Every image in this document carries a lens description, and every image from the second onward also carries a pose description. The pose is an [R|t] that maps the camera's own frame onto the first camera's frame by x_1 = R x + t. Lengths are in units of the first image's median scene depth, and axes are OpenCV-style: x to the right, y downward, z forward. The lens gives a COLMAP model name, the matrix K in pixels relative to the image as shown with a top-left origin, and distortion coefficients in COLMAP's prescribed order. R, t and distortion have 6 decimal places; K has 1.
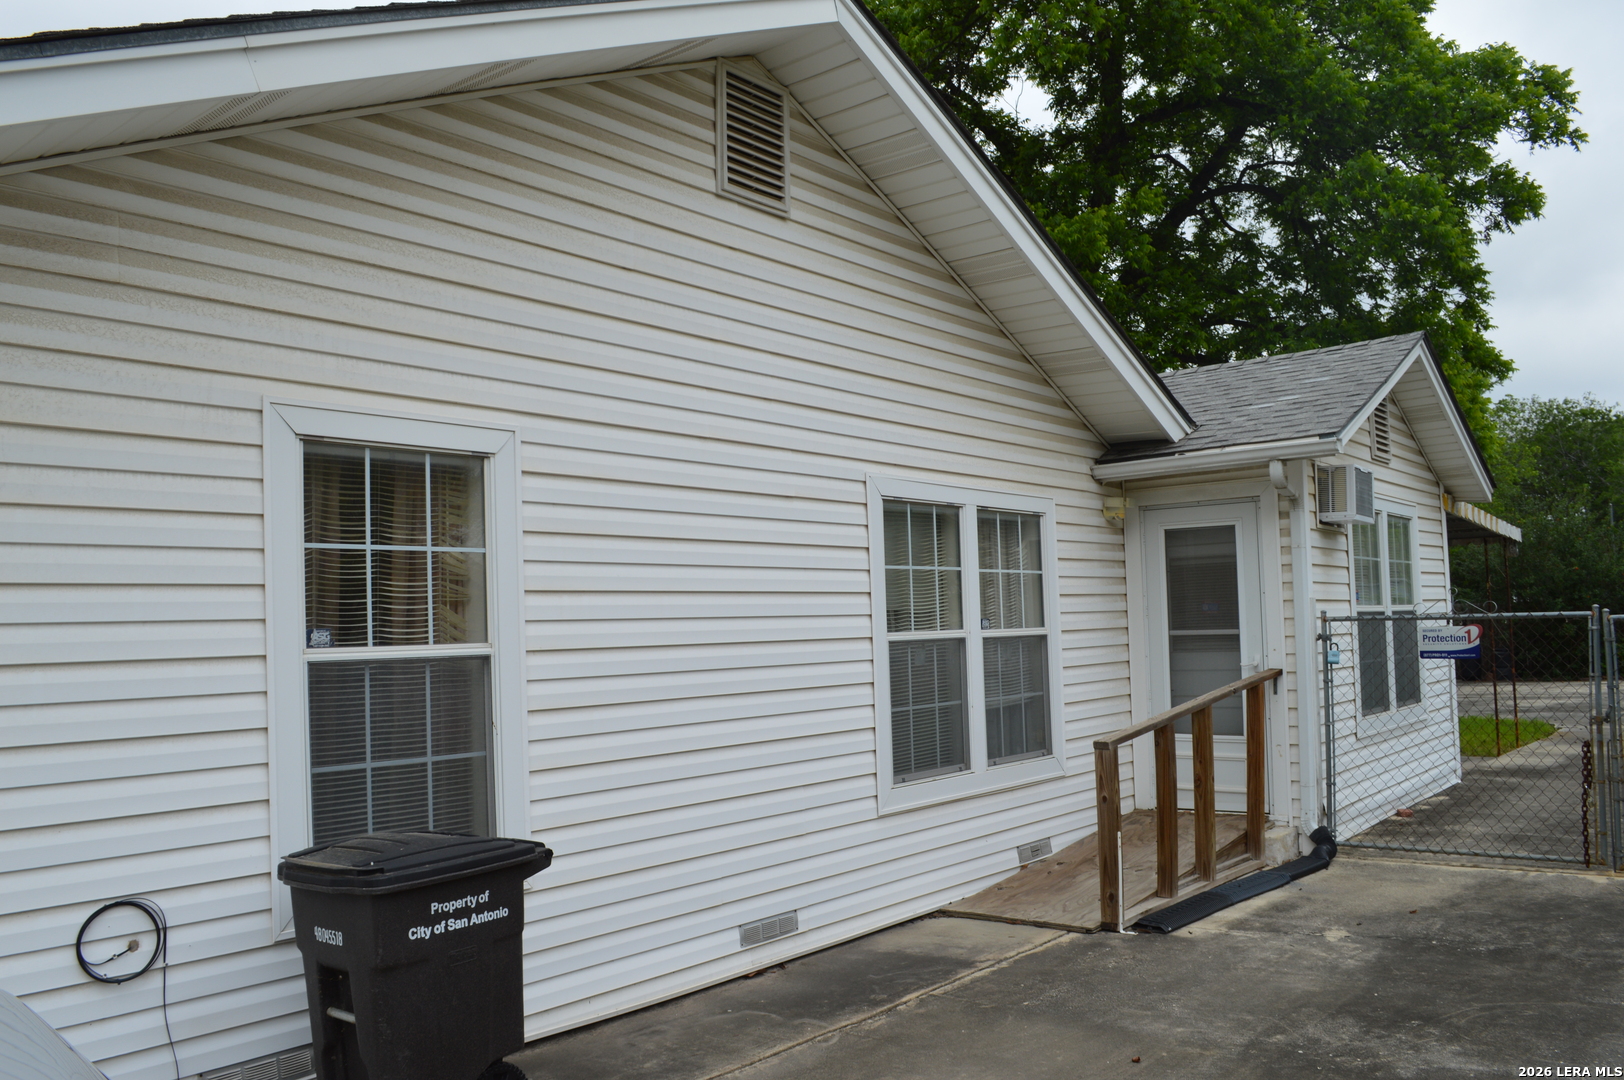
lens RADIAL K [[1289.2, 0, 809.1], [0, 1289.2, 543.9], [0, 0, 1]] dist [-0.083247, 0.013513]
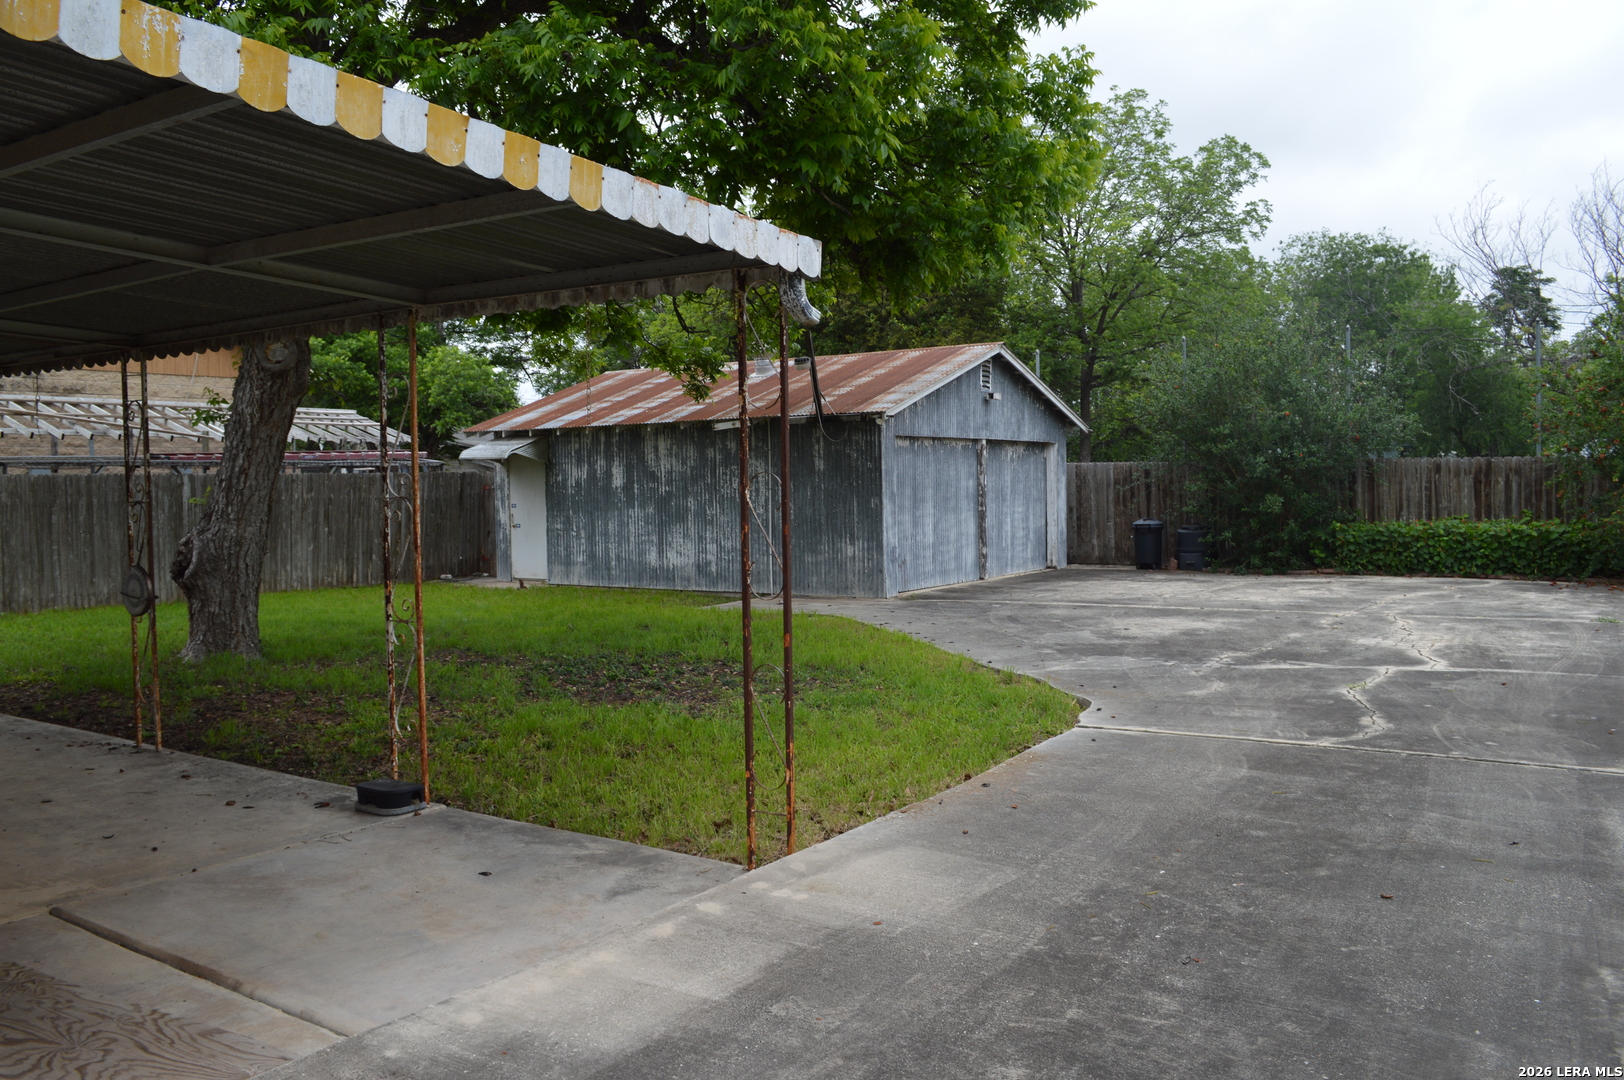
lens RADIAL K [[1289.2, 0, 814.5], [0, 1289.2, 533.9], [0, 0, 1]] dist [-0.083247, 0.013513]
pose [[0.992483, 0.010165, 0.121959, 0.124478], [-0.023489, 0.993839, 0.108318, 0.007072], [-0.120107, -0.110368, 0.986607, 0.152547]]
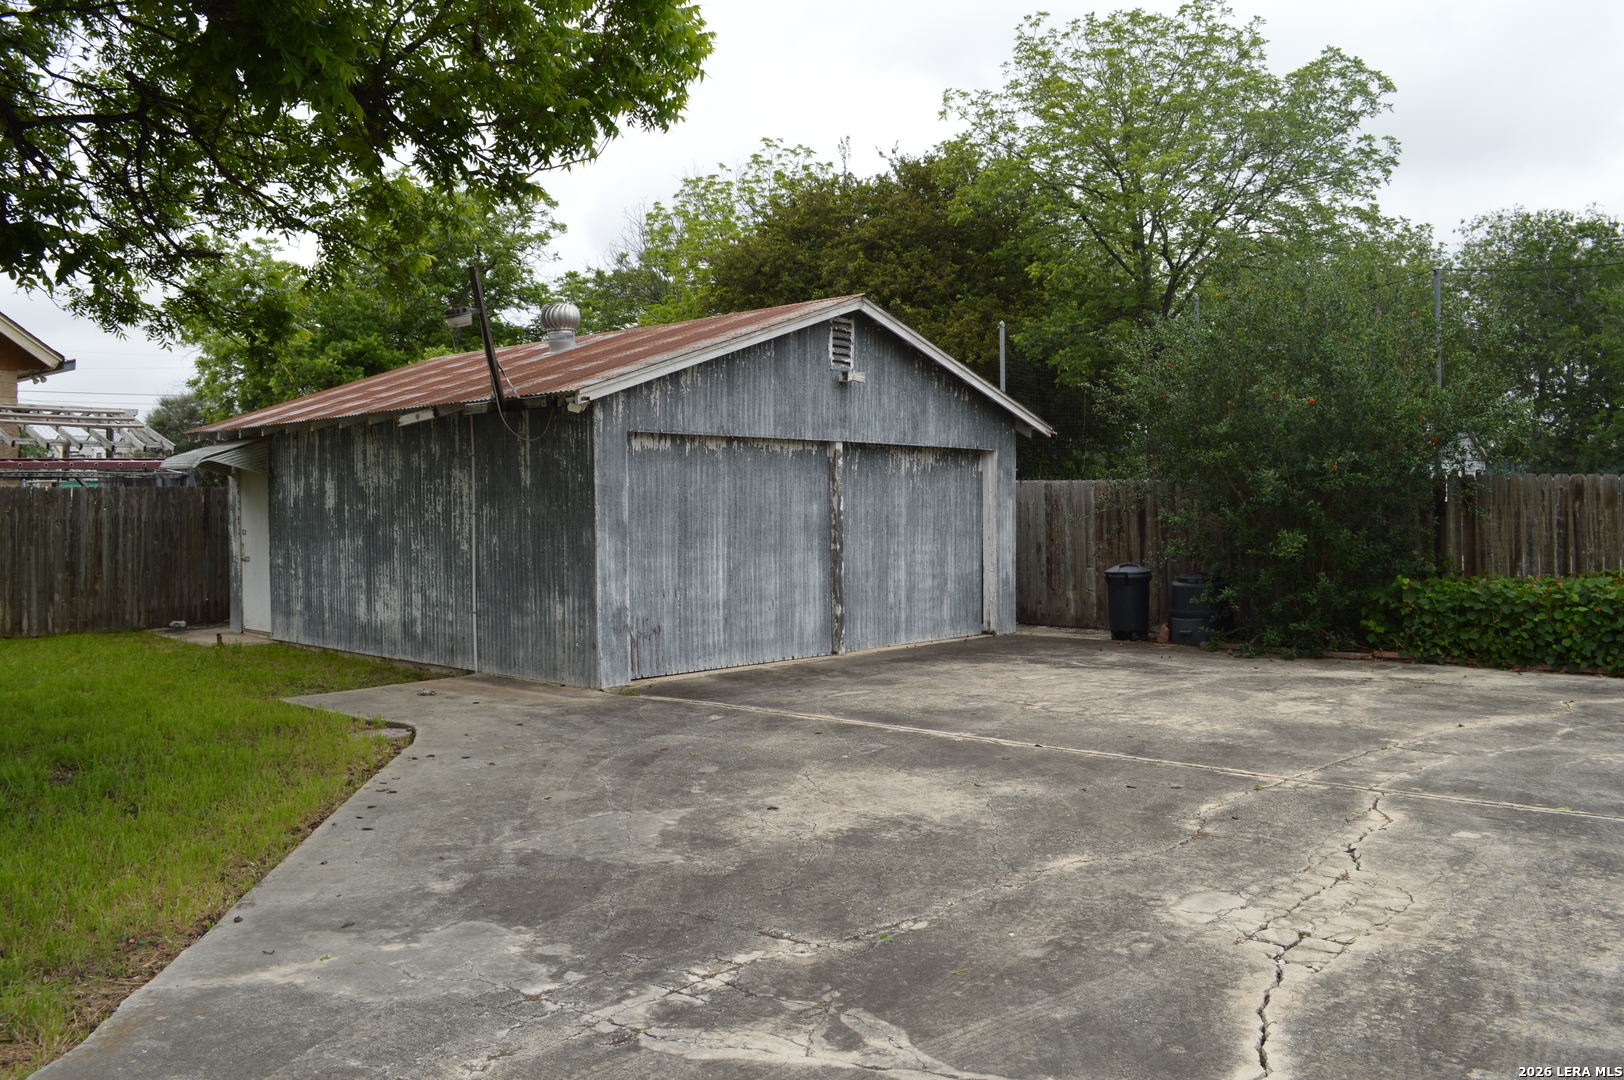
lens RADIAL K [[1289.2, 0, 813.2], [0, 1289.2, 539.5], [0, 0, 1]] dist [-0.083247, 0.013513]
pose [[0.999021, 0.026180, -0.035659, 0.212446], [-0.022537, 0.994833, 0.098991, 0.012673], [0.038067, -0.098090, 0.994449, 0.257832]]
